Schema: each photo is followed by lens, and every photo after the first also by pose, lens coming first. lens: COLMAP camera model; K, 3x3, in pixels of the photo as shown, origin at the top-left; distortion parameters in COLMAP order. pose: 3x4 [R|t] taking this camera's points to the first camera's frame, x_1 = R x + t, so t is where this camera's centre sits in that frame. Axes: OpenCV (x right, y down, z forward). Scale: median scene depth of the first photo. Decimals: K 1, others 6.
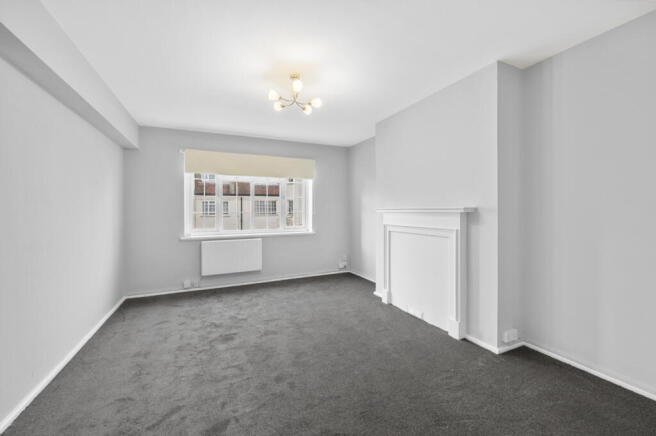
lens RADIAL K [[266.5, 0, 328.0], [0, 266.5, 218.0], [0, 0, 1]] dist [0.000413, 0.000042]
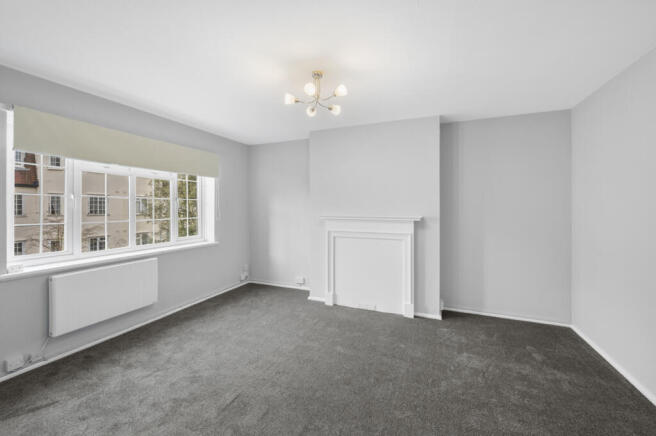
lens RADIAL K [[262.9, 0, 329.6], [0, 262.9, 211.0], [0, 0, 1]] dist [-0.000934, -0.000186]
pose [[0.739169, -0.000295, 0.673520, -0.501741], [0.011842, 0.999851, -0.012558, -0.041770], [-0.673416, 0.017259, 0.739062, 0.236374]]
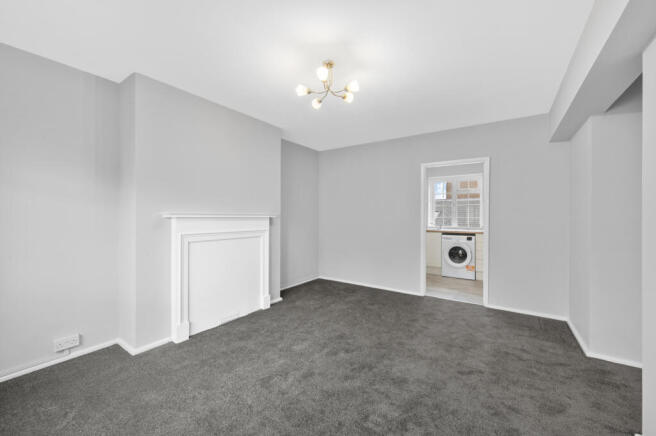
lens RADIAL K [[266.5, 0, 328.0], [0, 266.5, 218.0], [0, 0, 1]] dist [0.000413, 0.000042]
pose [[-0.517989, 0.000849, 0.855387, -0.647839], [0.026535, 0.999534, 0.015077, -0.022558], [-0.854976, 0.030508, -0.517770, 1.072041]]
